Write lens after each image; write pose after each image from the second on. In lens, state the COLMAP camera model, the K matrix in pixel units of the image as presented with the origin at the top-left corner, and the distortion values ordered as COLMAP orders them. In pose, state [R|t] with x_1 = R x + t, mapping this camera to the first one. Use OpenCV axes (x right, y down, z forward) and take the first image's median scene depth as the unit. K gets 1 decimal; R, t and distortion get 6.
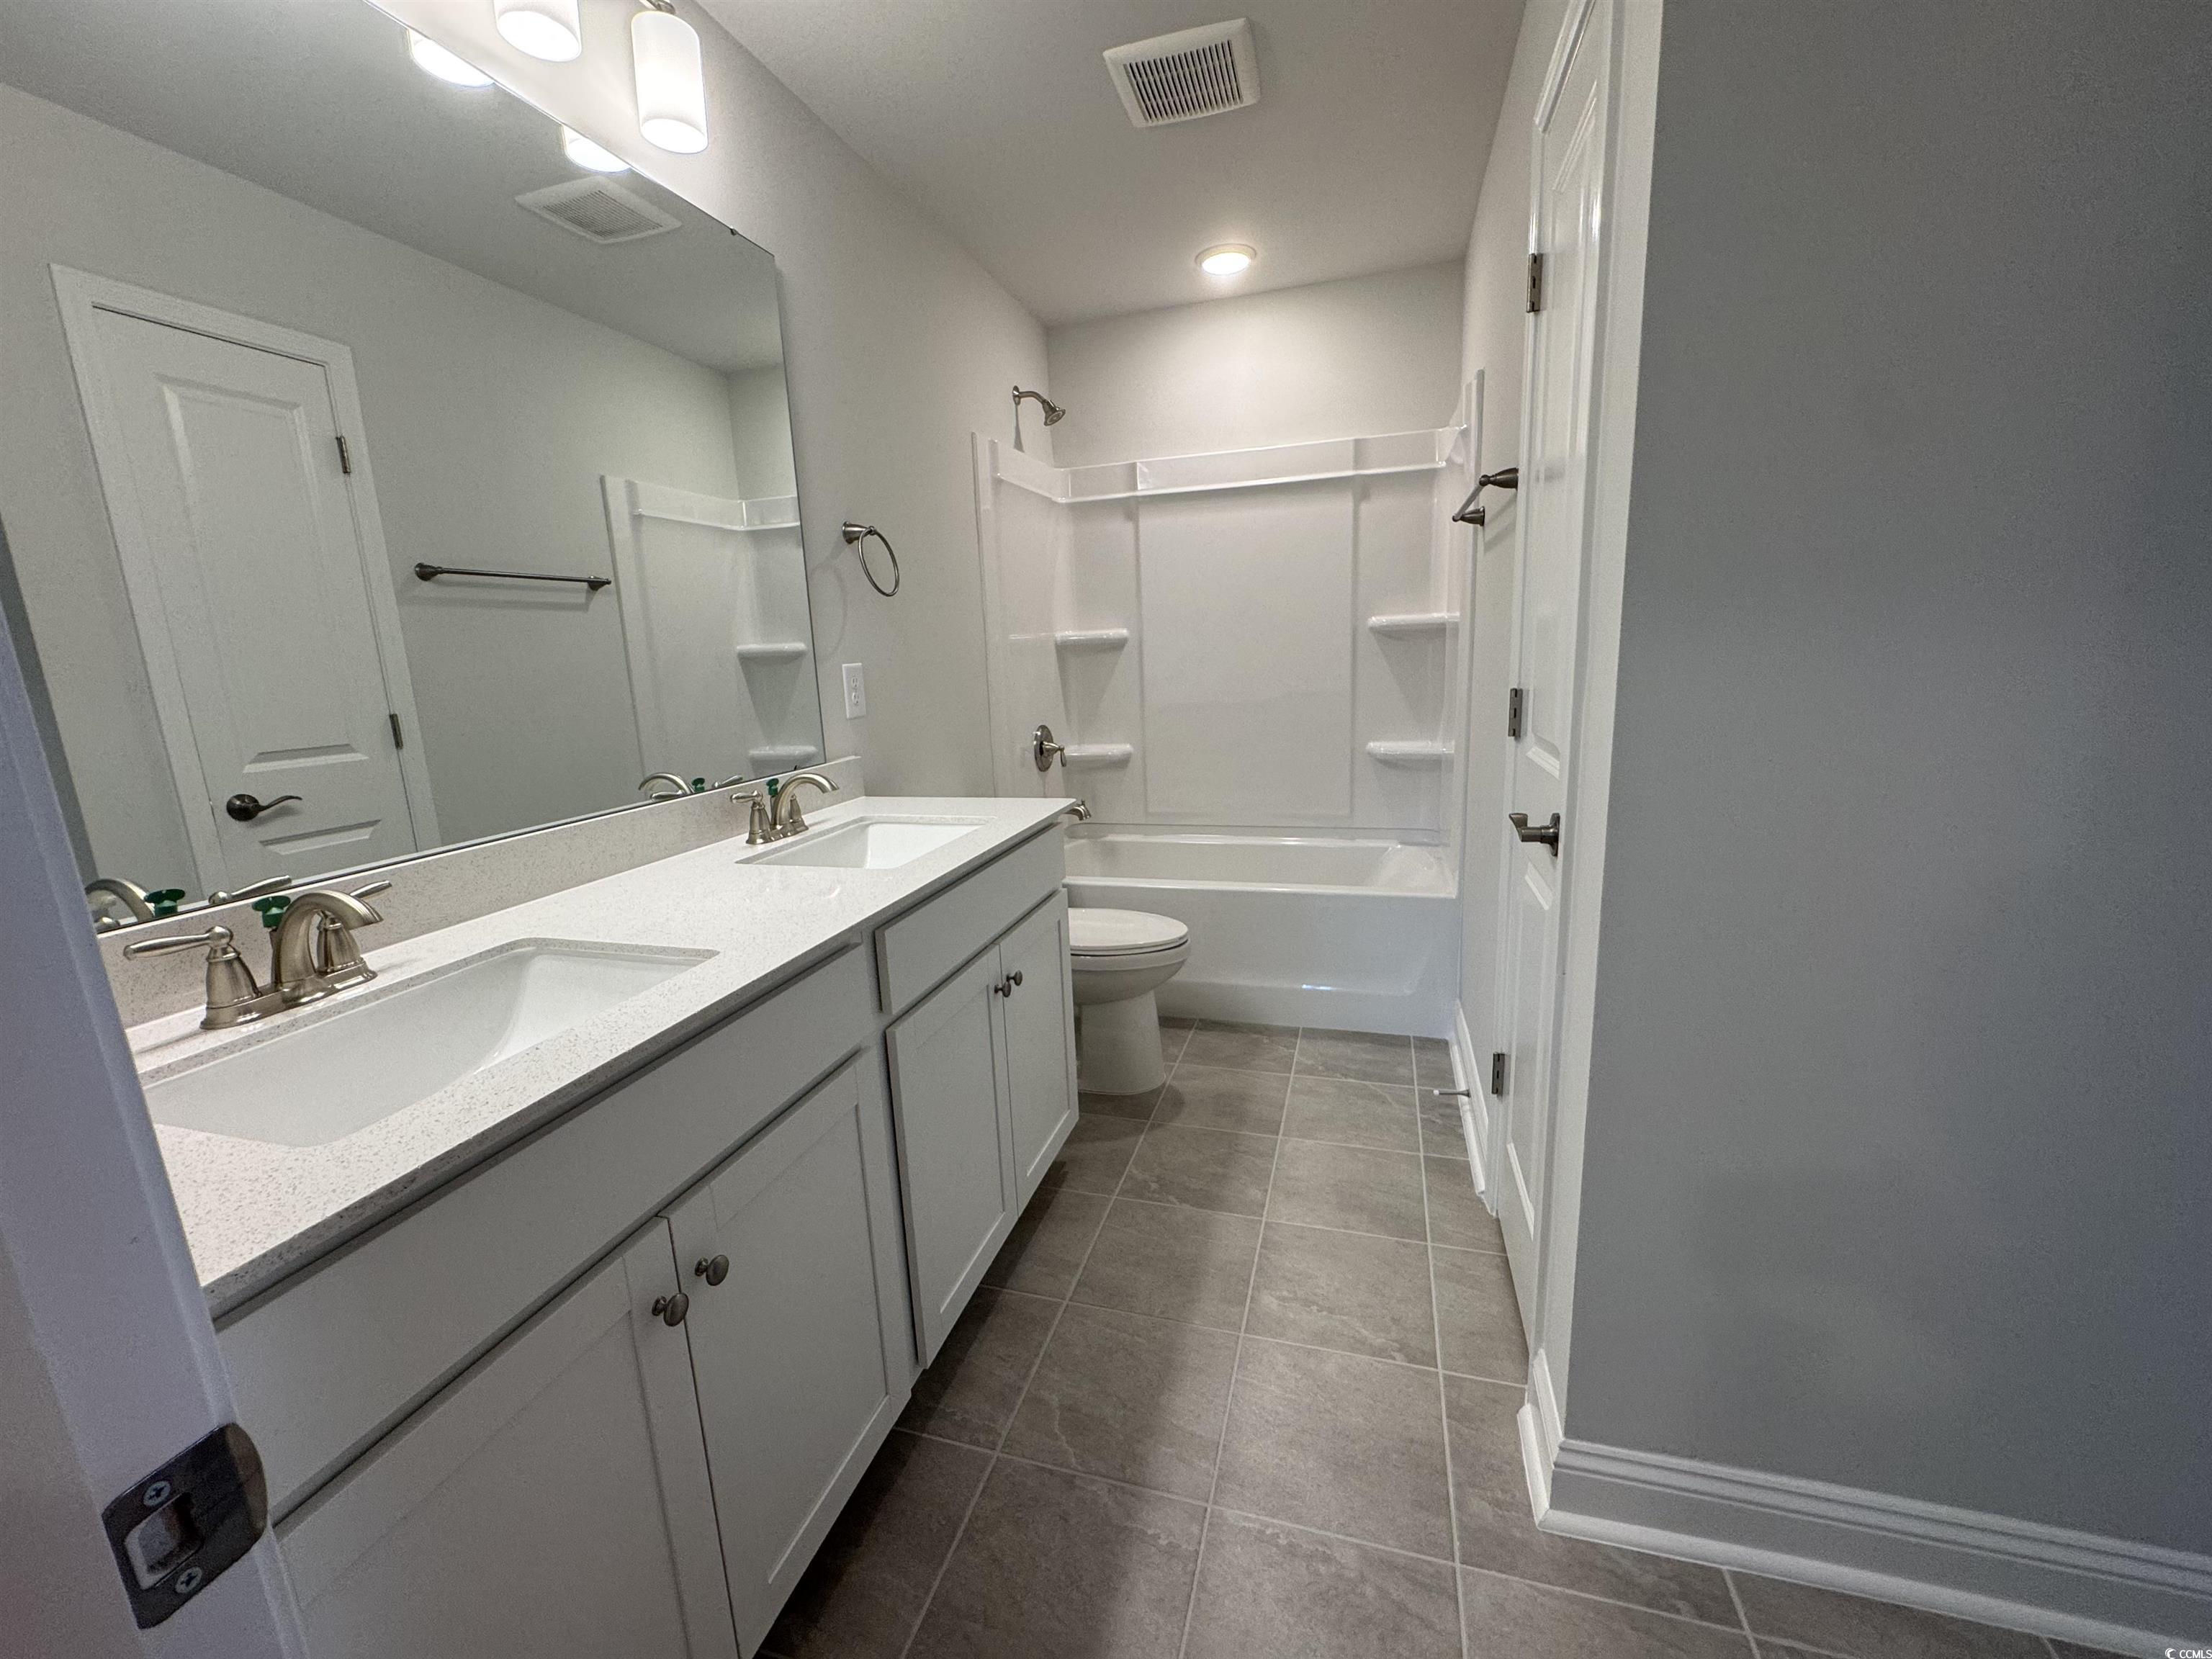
lens RADIAL K [[908.5, 0, 1106.0], [0, 908.5, 829.5], [0, 0, 1]] dist [0.000254, -0.000072]
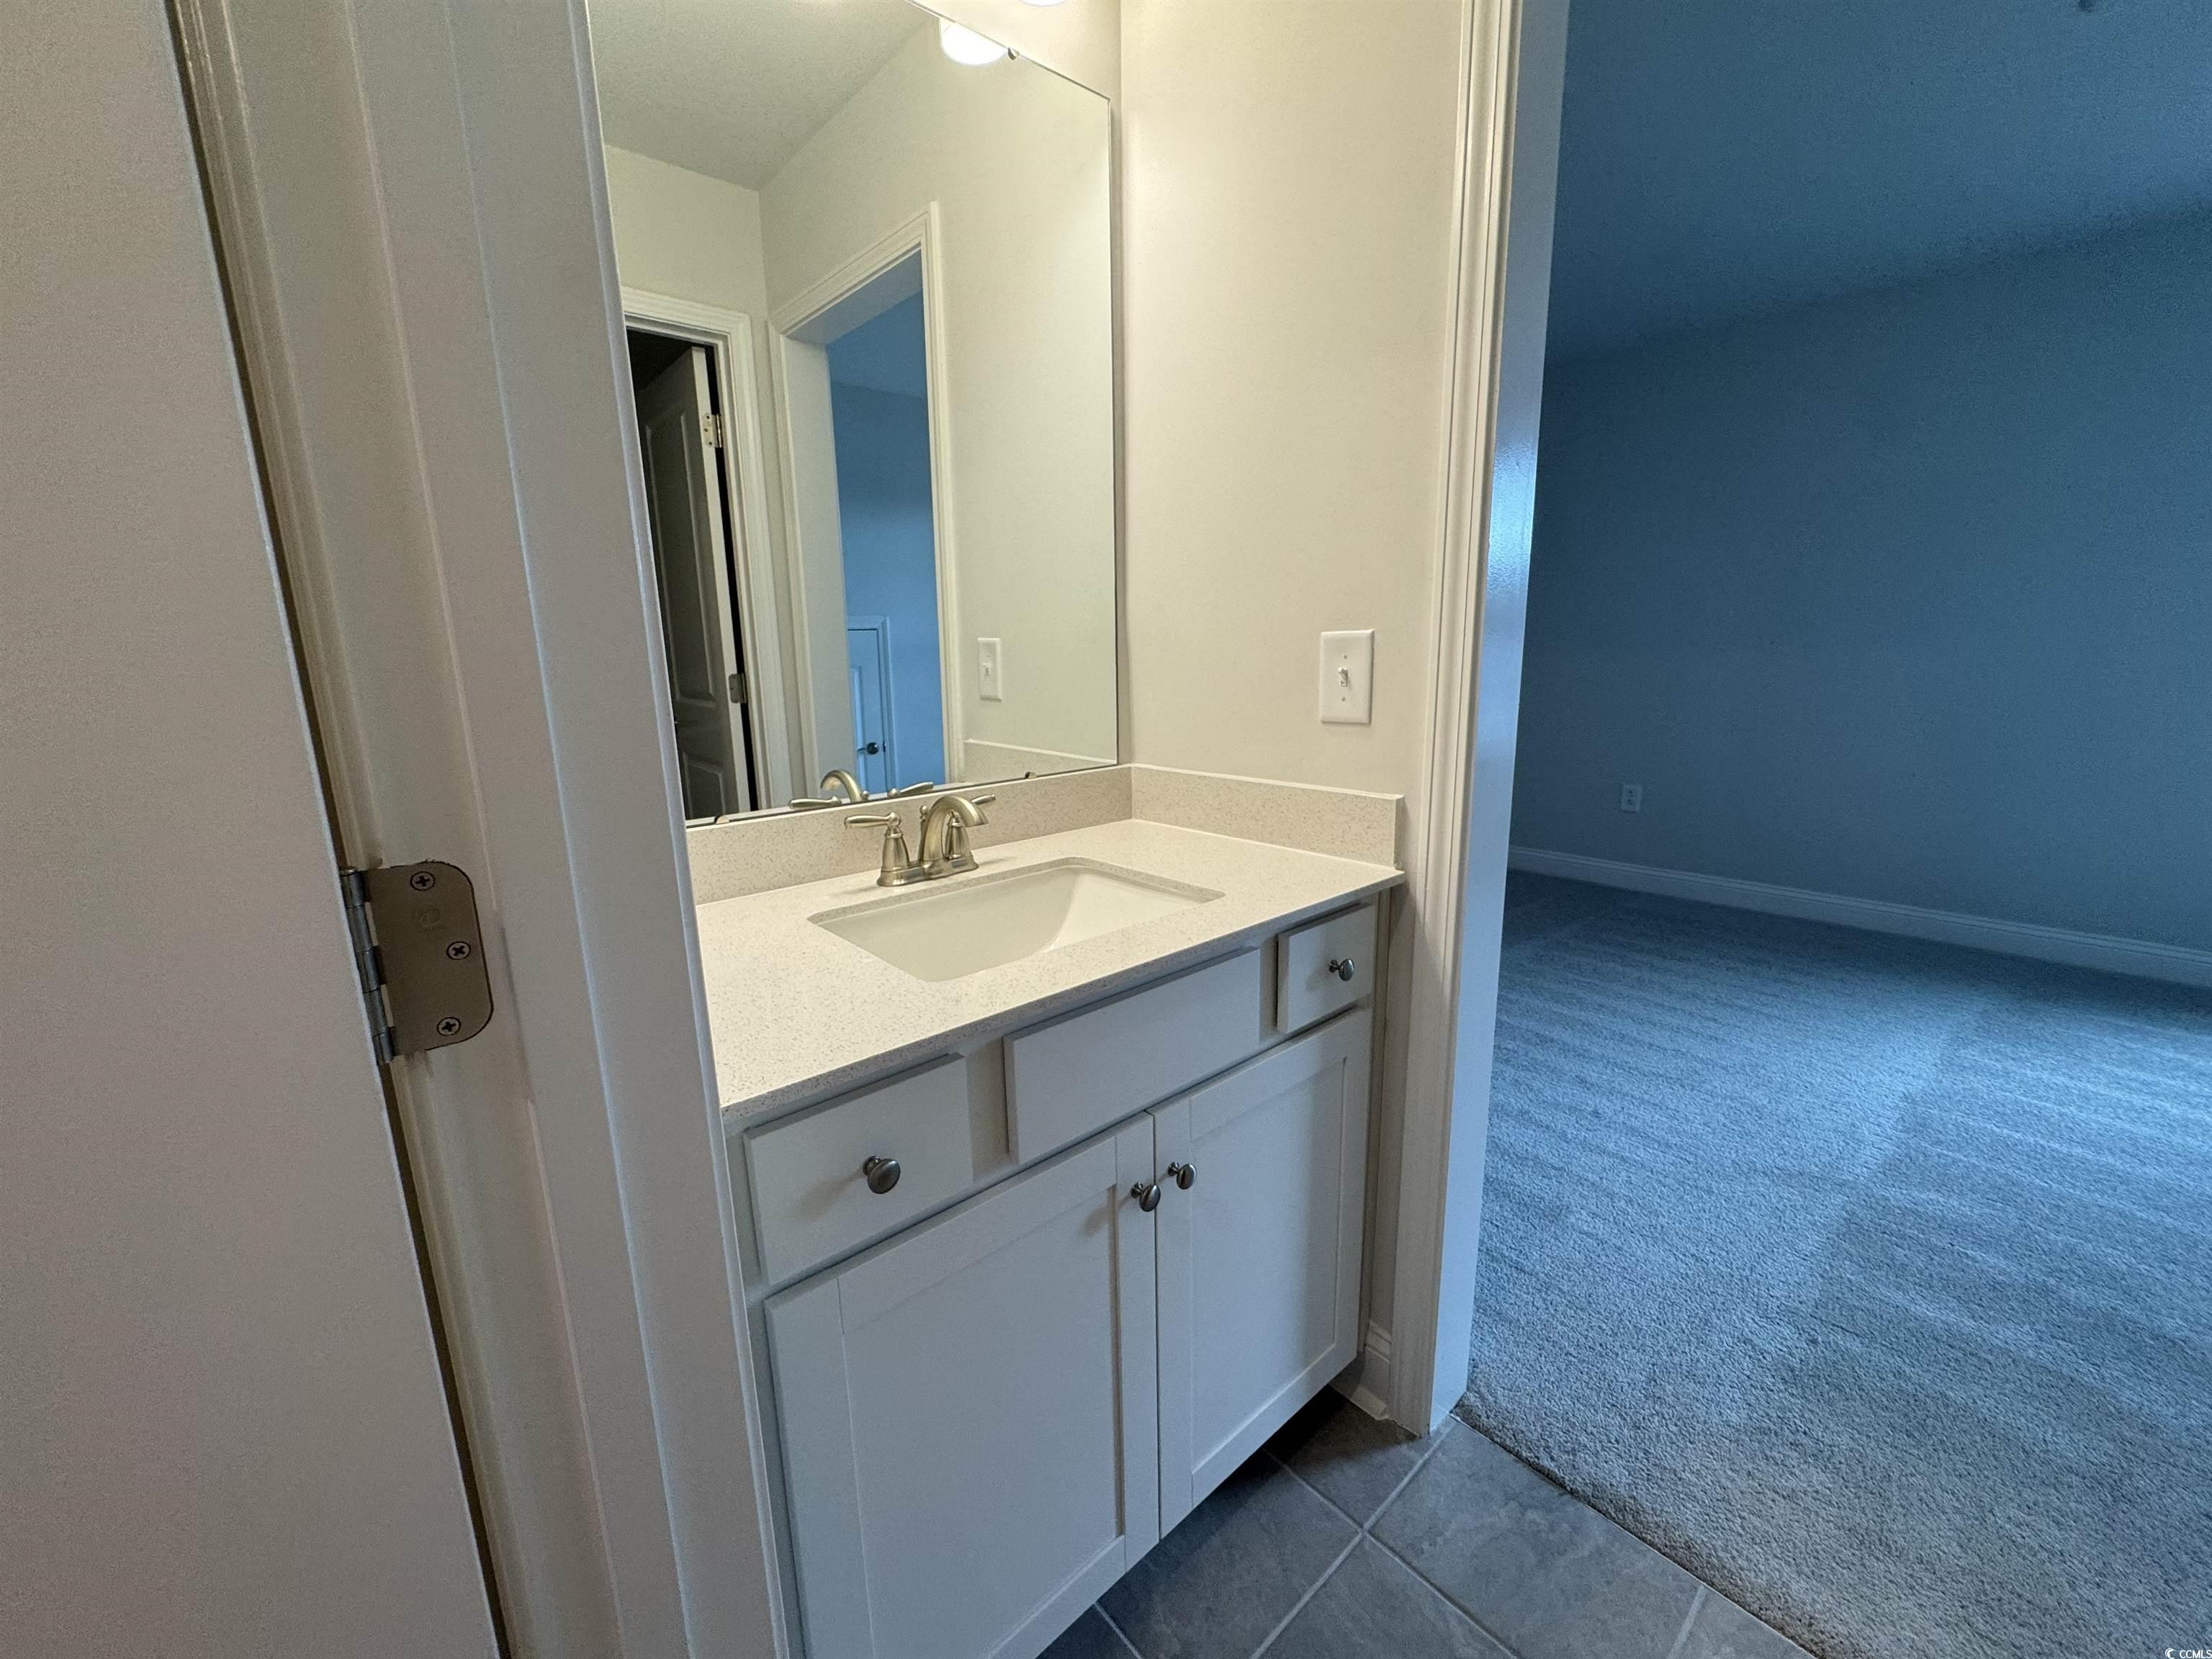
lens RADIAL K [[902.0, 0, 1106.0], [0, 902.0, 829.5], [0, 0, 1]] dist [0.008693, -0.000277]
pose [[0.846274, 0.137948, -0.514578, 0.050224], [-0.120126, 0.990430, 0.067955, -0.036220], [0.519028, 0.004305, 0.854746, 0.162457]]
